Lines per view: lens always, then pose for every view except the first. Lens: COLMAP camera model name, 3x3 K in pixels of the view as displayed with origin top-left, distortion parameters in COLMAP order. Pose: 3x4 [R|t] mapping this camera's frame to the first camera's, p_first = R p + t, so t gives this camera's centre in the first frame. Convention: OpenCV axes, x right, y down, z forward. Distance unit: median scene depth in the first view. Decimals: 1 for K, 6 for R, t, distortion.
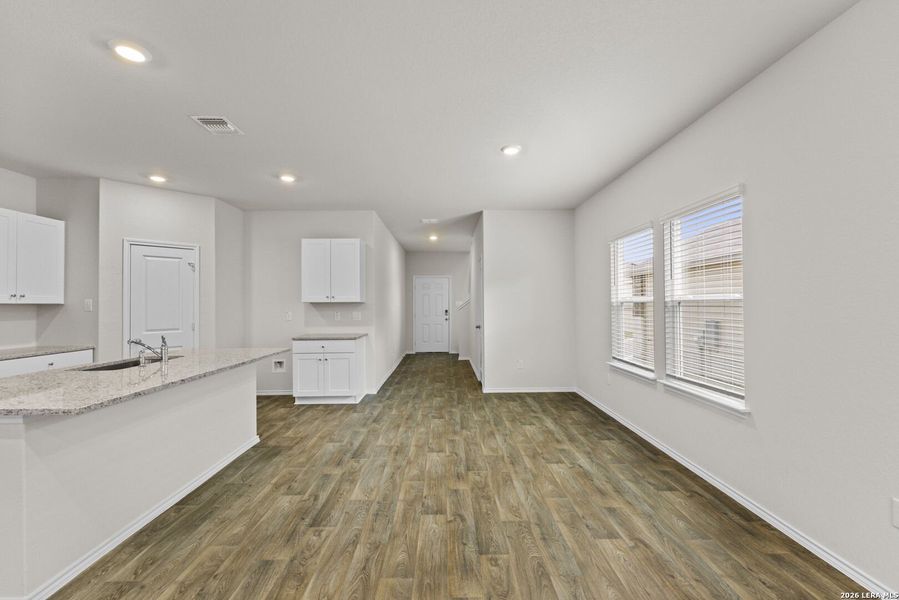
lens RADIAL K [[366.8, 0, 443.8], [0, 366.8, 299.3], [0, 0, 1]] dist [-0.002585, 0.000154]
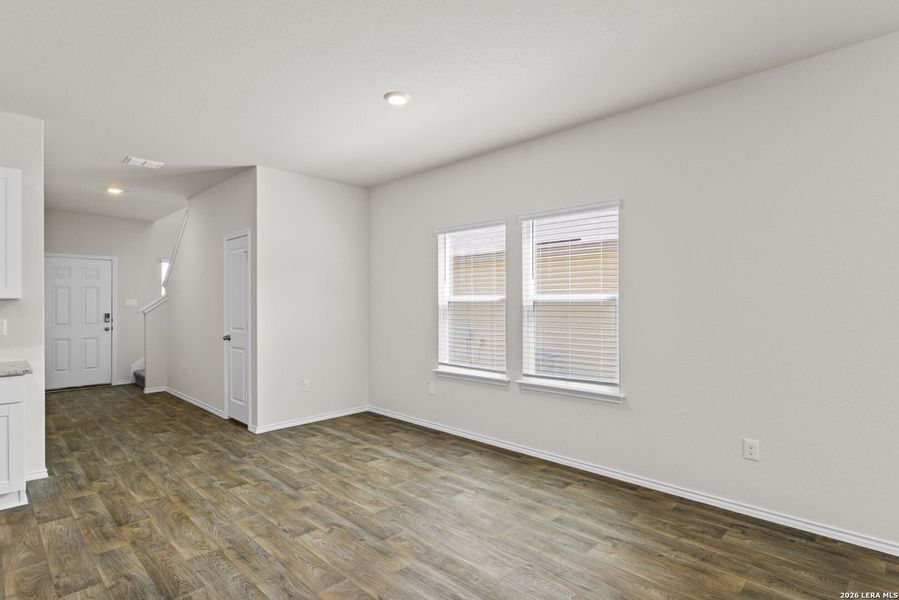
lens RADIAL K [[458.1, 0, 442.1], [0, 458.1, 294.7], [0, 0, 1]] dist [0.002400, -0.002610]
pose [[0.710577, 0.018508, 0.703376, -0.407369], [-0.011572, 0.999826, -0.014617, 0.010100], [-0.703524, 0.002247, 0.710668, 0.255120]]
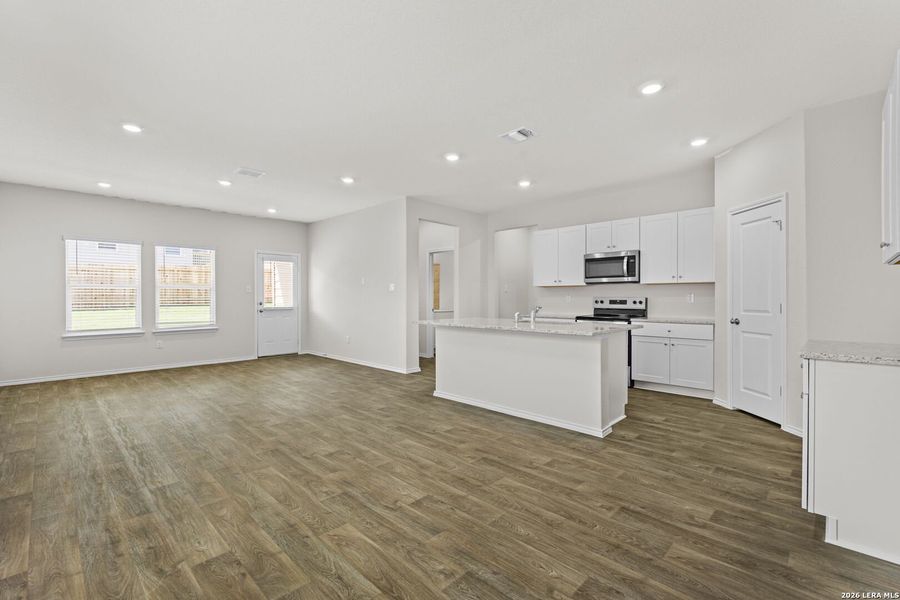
lens RADIAL K [[400.7, 0, 457.2], [0, 400.7, 296.5], [0, 0, 1]] dist [0.000548, 0.000154]
pose [[-0.688831, 0.004491, -0.724909, 0.429932], [0.016670, 0.999815, -0.009646, 0.065335], [0.724731, -0.018728, -0.688778, 1.491243]]
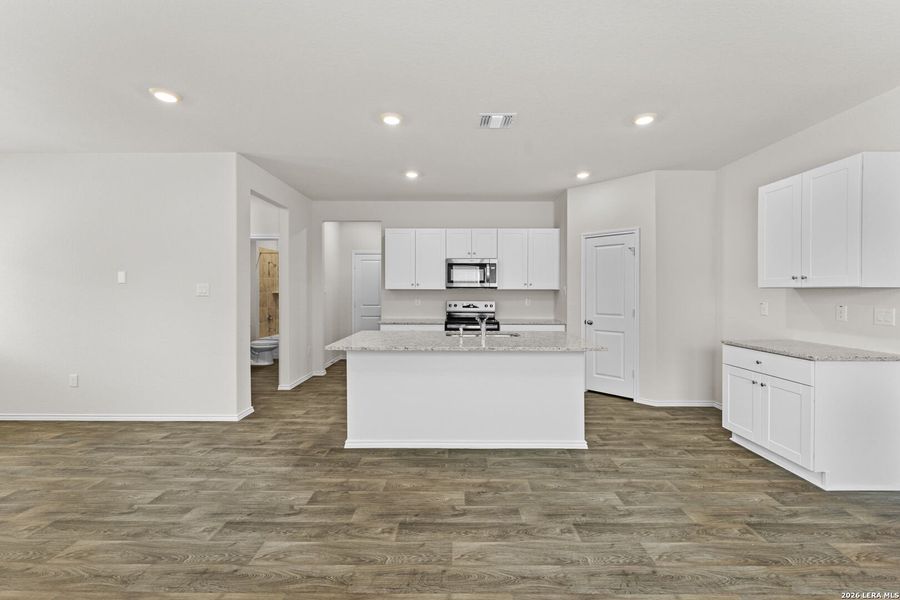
lens RADIAL K [[367.3, 0, 458.7], [0, 367.3, 290.7], [0, 0, 1]] dist [-0.002585, 0.000154]
pose [[0.007185, 0.004897, -0.999962, 0.378558], [0.012176, 0.999913, 0.004984, 0.007308], [0.999900, -0.012211, 0.007124, 0.738808]]
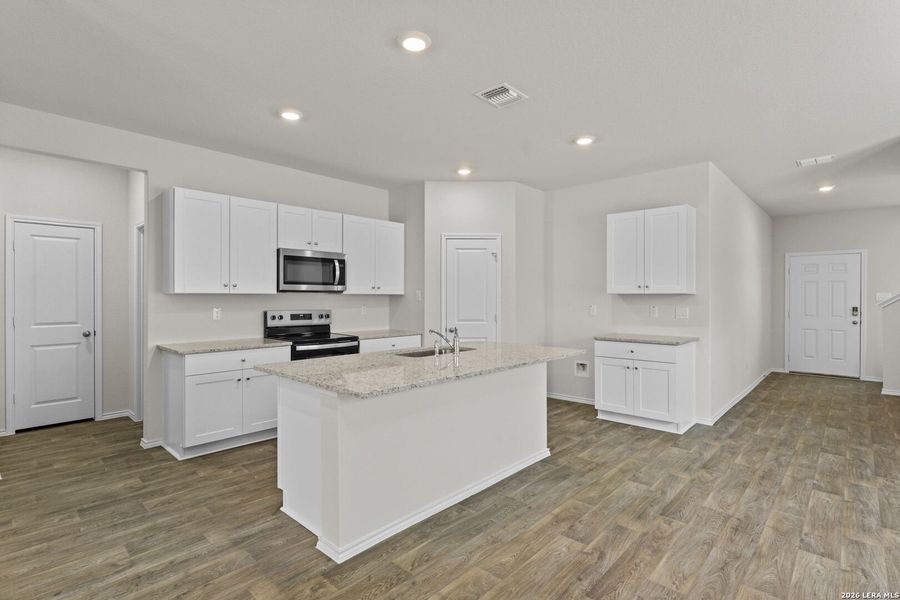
lens RADIAL K [[431.3, 0, 454.1], [0, 431.3, 297.4], [0, 0, 1]] dist [-0.003093, 0.000407]
pose [[0.732644, 0.008017, -0.680564, 0.017266], [0.003498, 0.999873, 0.015545, 0.001717], [0.680603, -0.013769, 0.732523, 0.119822]]
